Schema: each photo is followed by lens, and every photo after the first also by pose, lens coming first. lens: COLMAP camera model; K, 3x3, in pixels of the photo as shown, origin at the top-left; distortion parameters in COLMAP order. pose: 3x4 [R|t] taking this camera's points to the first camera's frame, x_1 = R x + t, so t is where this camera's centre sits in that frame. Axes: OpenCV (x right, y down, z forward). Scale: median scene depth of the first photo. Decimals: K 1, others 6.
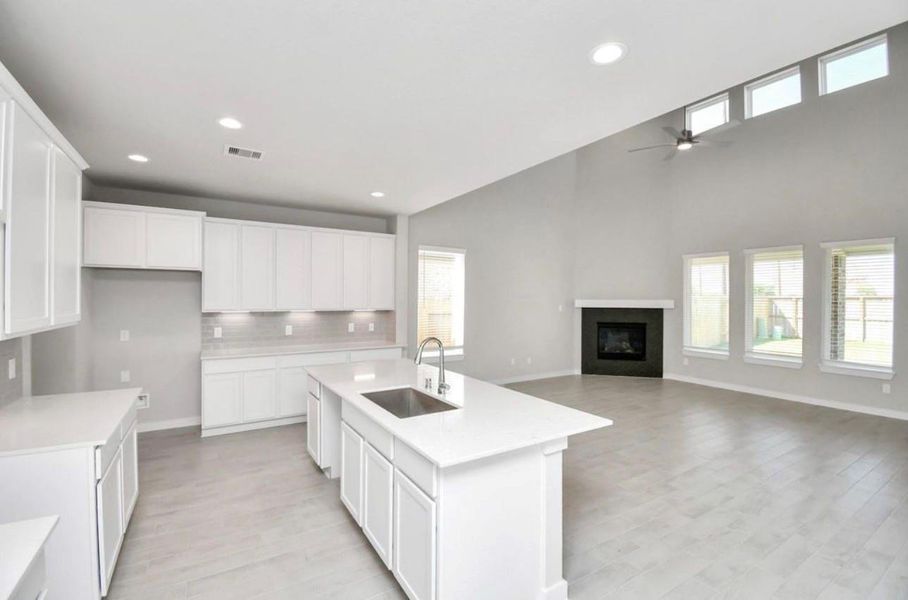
lens RADIAL K [[407.1, 0, 454.0], [0, 407.1, 300.0], [0, 0, 1]] dist [0.001276, 0.000050]
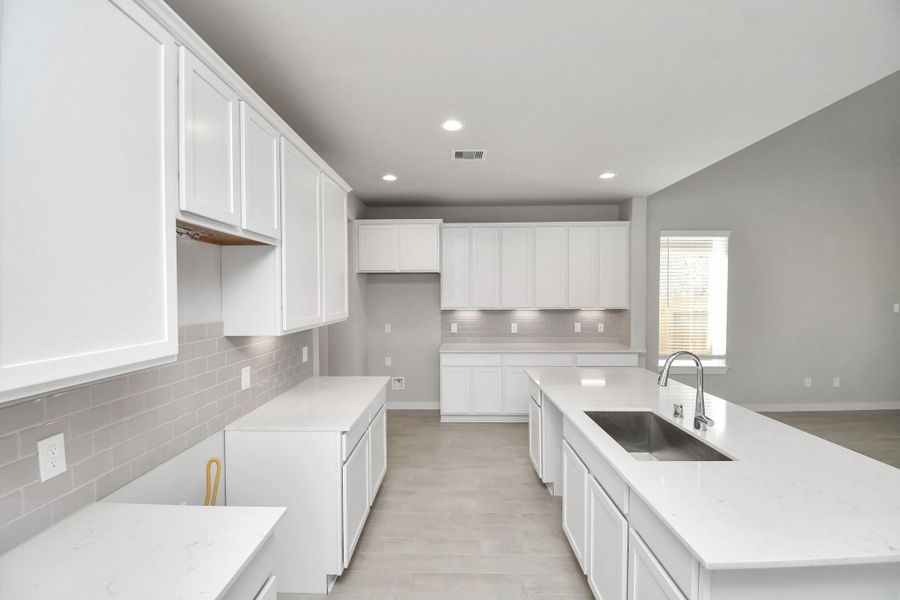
lens RADIAL K [[392.5, 0, 450.0], [0, 392.5, 300.0], [0, 0, 1]] dist [0.000998, -0.000414]
pose [[0.840483, -0.000712, -0.541838, -0.020328], [0.007408, 0.999921, 0.010176, -0.008084], [0.541788, -0.012567, 0.840421, 0.137775]]
